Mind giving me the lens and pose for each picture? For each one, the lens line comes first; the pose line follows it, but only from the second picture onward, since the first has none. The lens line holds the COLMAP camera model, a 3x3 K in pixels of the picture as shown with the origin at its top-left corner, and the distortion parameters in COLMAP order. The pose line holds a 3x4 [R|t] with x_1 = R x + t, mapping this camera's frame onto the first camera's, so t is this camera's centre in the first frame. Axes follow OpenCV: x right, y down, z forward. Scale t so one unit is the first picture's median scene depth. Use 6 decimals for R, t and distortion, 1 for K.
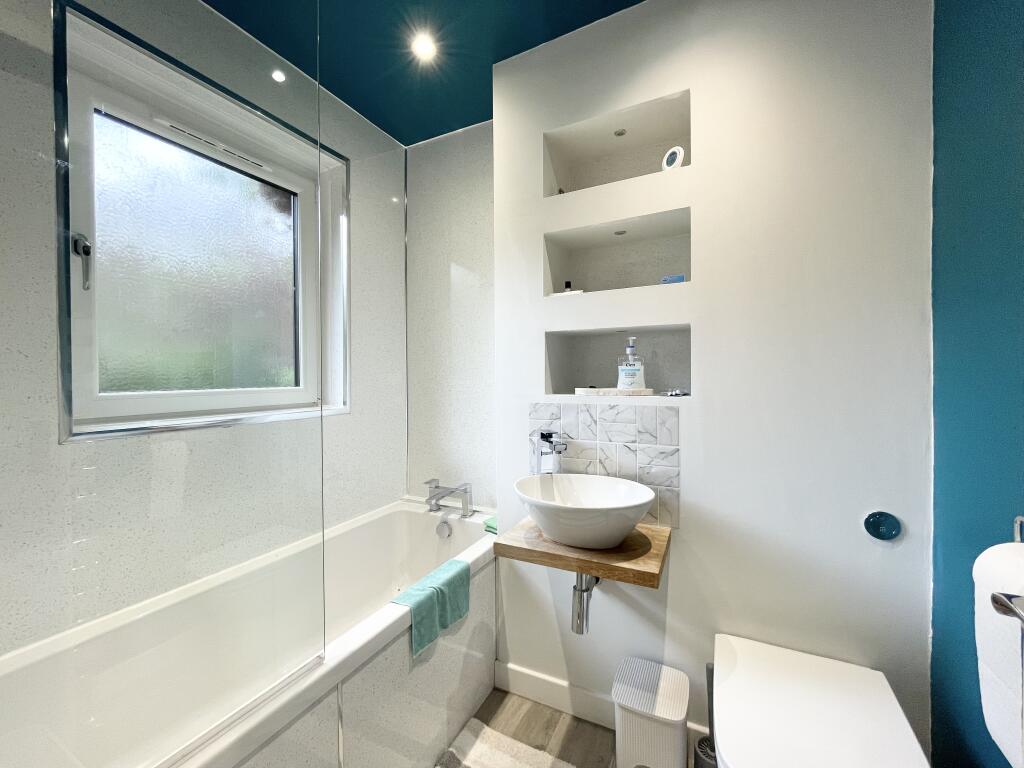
lens RADIAL K [[417.2, 0, 511.8], [0, 417.2, 383.0], [0, 0, 1]] dist [-0.003453, 0.000663]
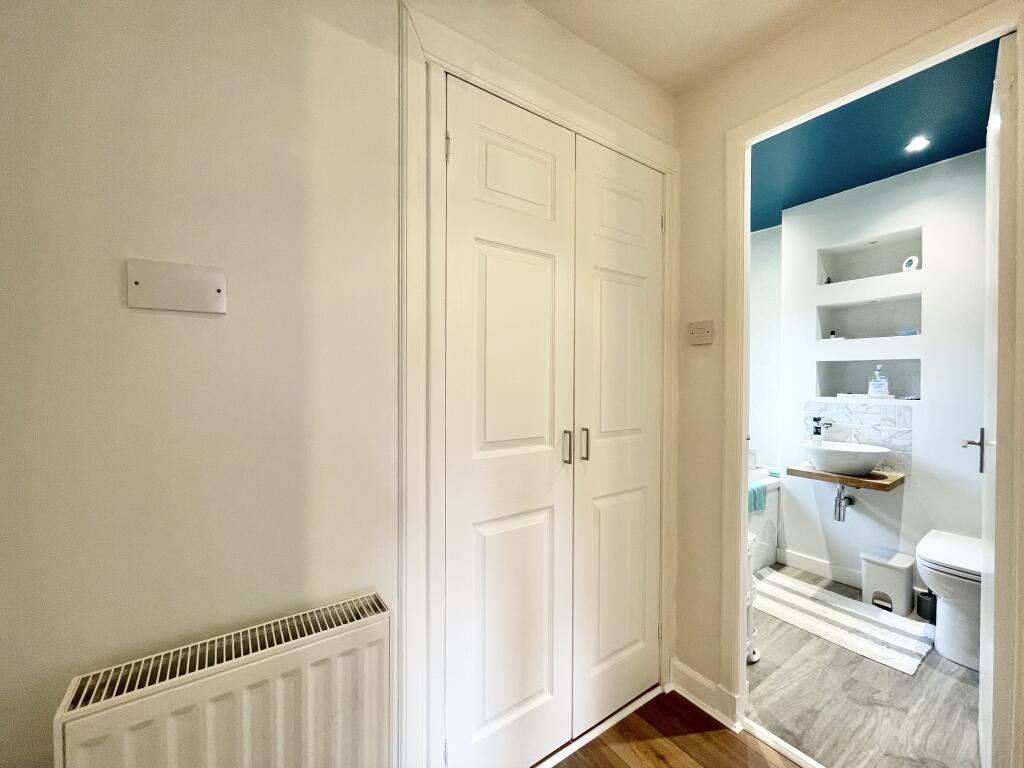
lens RADIAL K [[417.2, 0, 510.3], [0, 417.2, 382.4], [0, 0, 1]] dist [-0.003453, 0.000663]
pose [[0.877694, 0.013745, -0.479025, -0.226550], [-0.012930, 0.999904, 0.004999, -0.026516], [0.479047, 0.001807, 0.877787, -1.250260]]
